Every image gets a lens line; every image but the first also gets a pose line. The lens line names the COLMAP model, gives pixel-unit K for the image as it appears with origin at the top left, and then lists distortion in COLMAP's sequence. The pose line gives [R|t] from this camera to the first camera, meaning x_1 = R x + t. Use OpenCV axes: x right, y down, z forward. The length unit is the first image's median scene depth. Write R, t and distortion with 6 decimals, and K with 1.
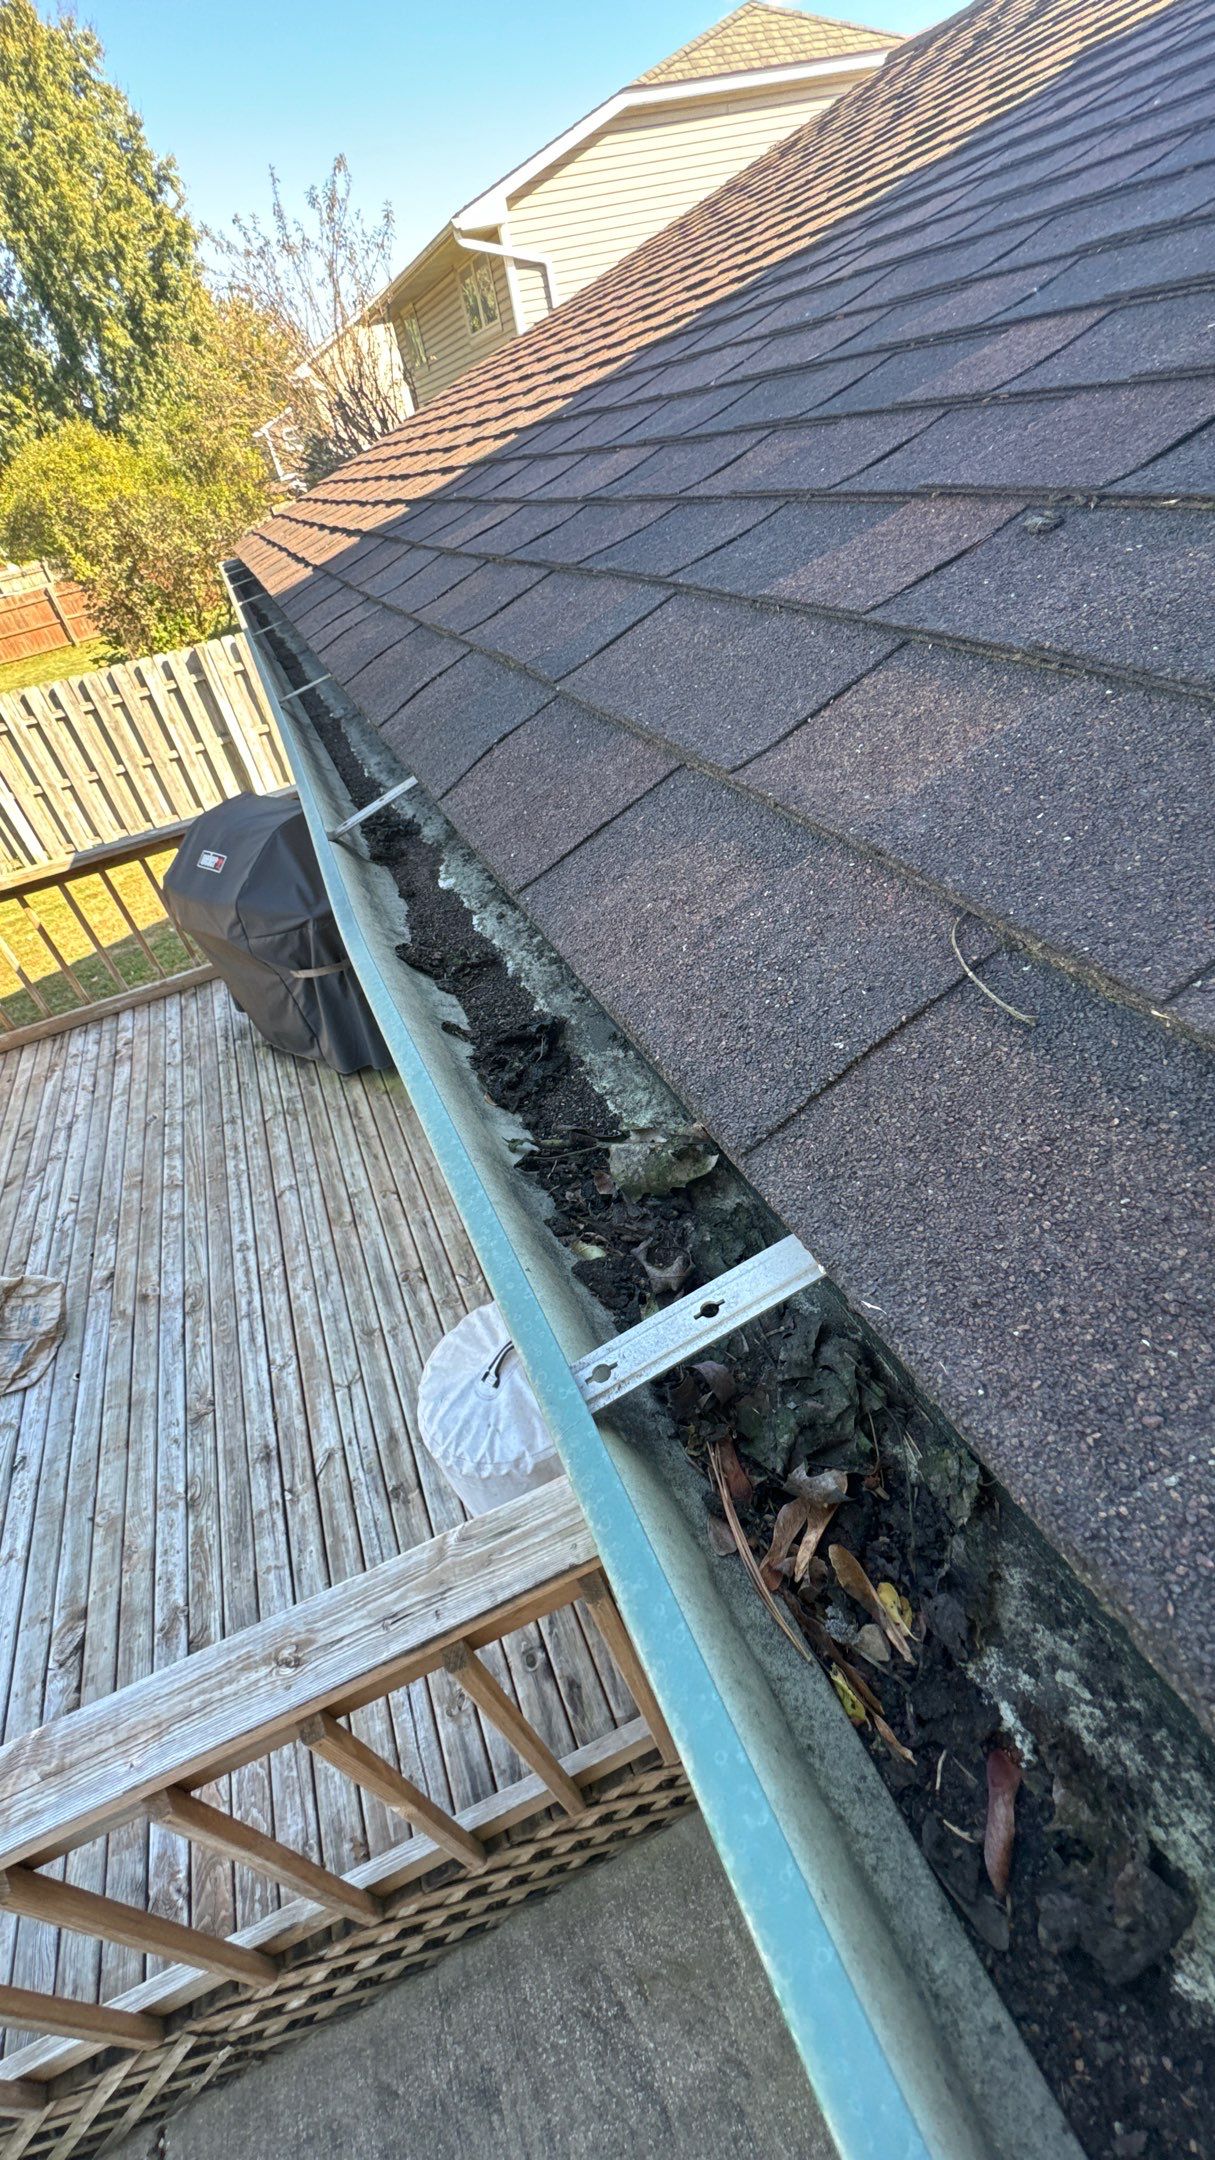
lens RADIAL K [[878.4, 0, 605.8], [0, 878.4, 1082.7], [0, 0, 1]] dist [-0.000232, -0.000185]
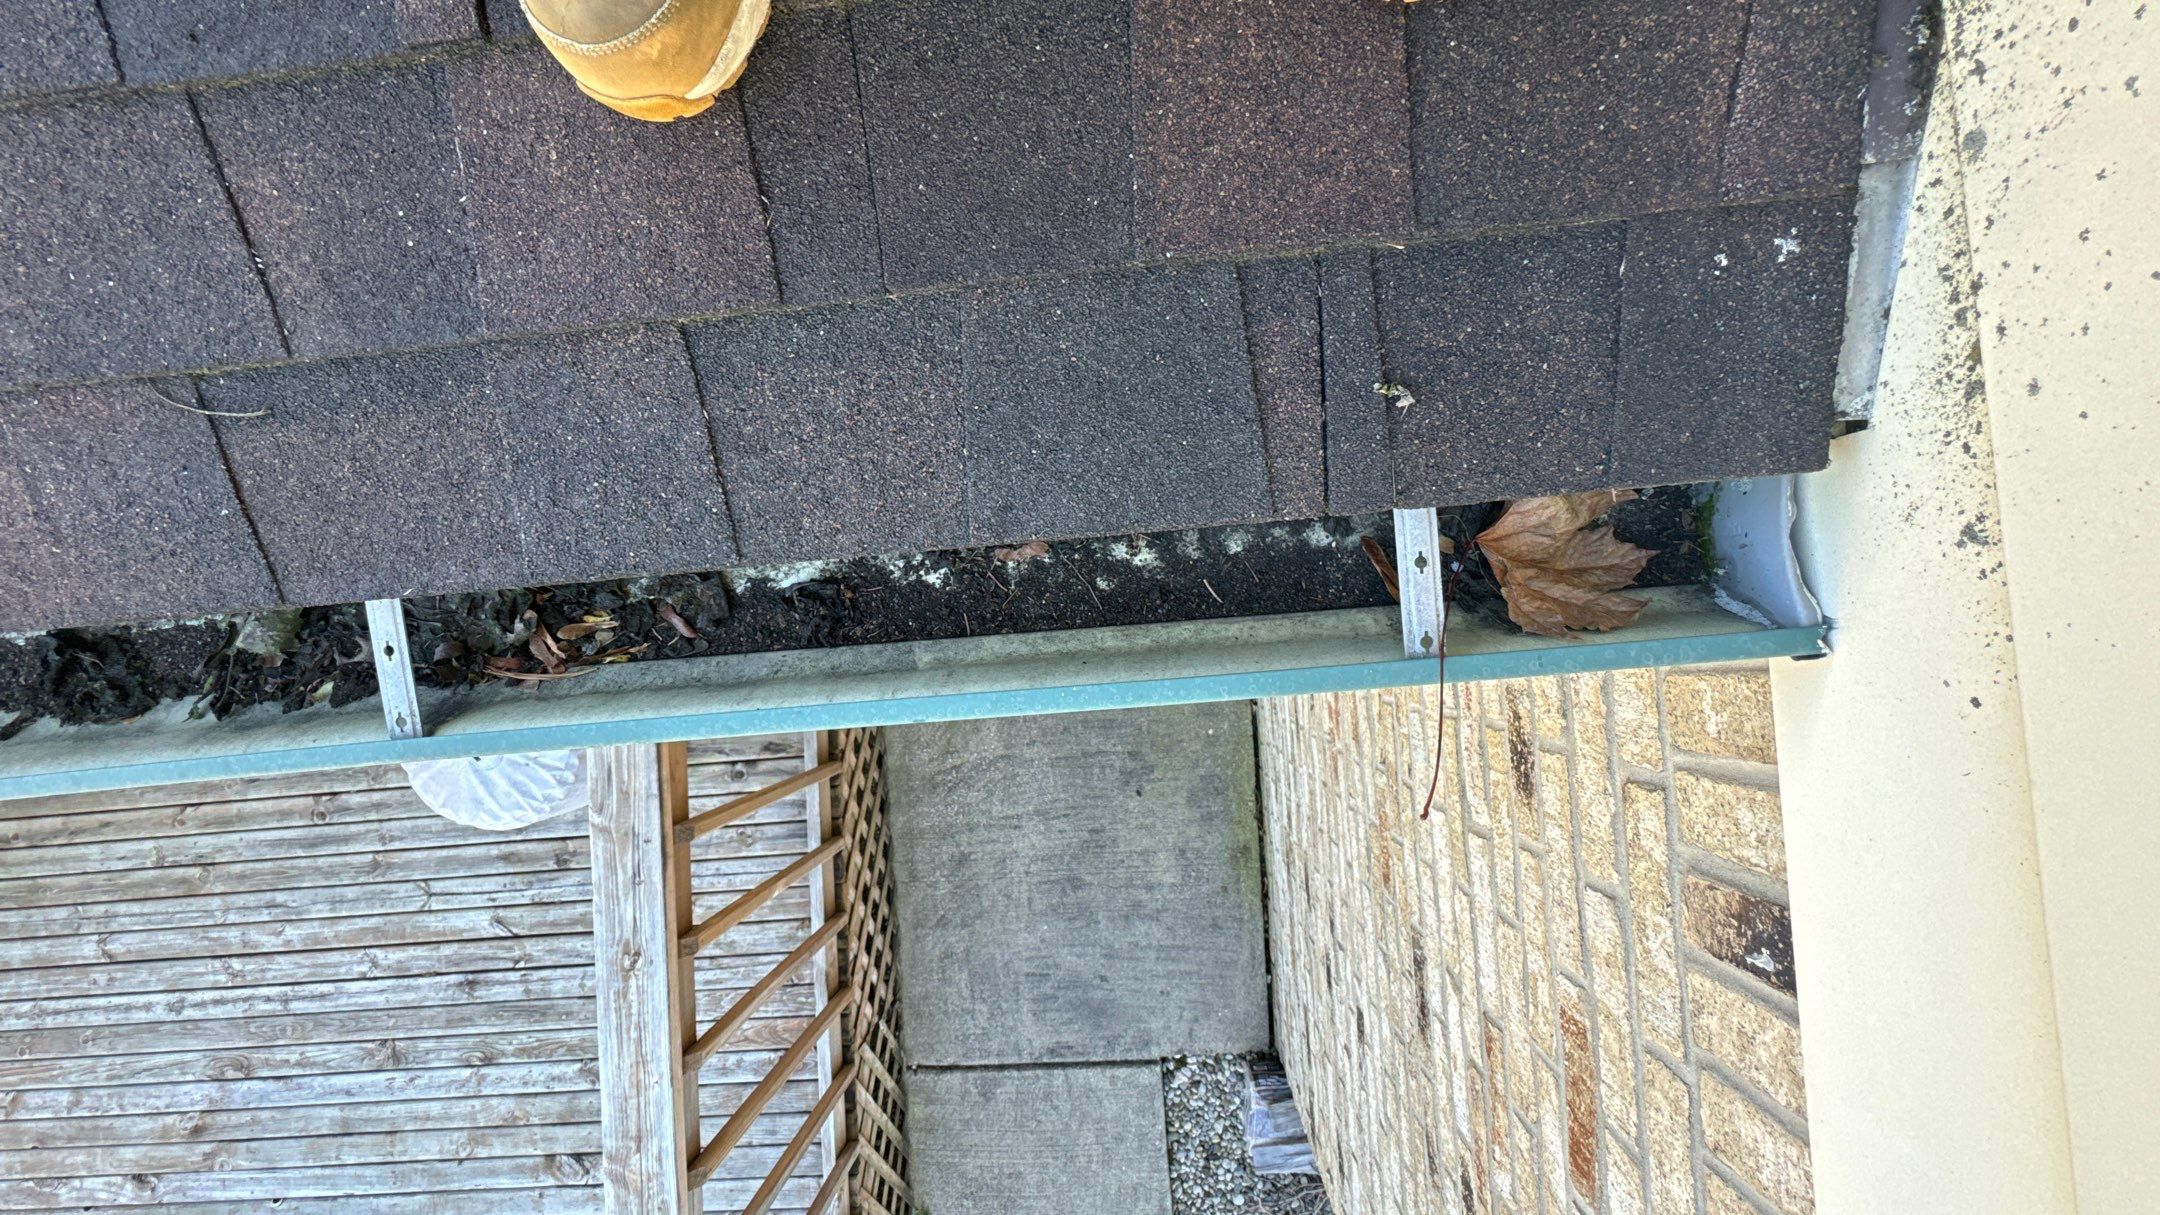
lens RADIAL K [[878.4, 0, 1092.9], [0, 878.4, 603.3], [0, 0, 1]] dist [-0.000232, -0.000185]
pose [[0.312068, -0.928533, 0.201097, 0.056773], [0.598577, 0.356533, 0.717349, -0.035221], [-0.737780, -0.103490, 0.667061, -0.222972]]
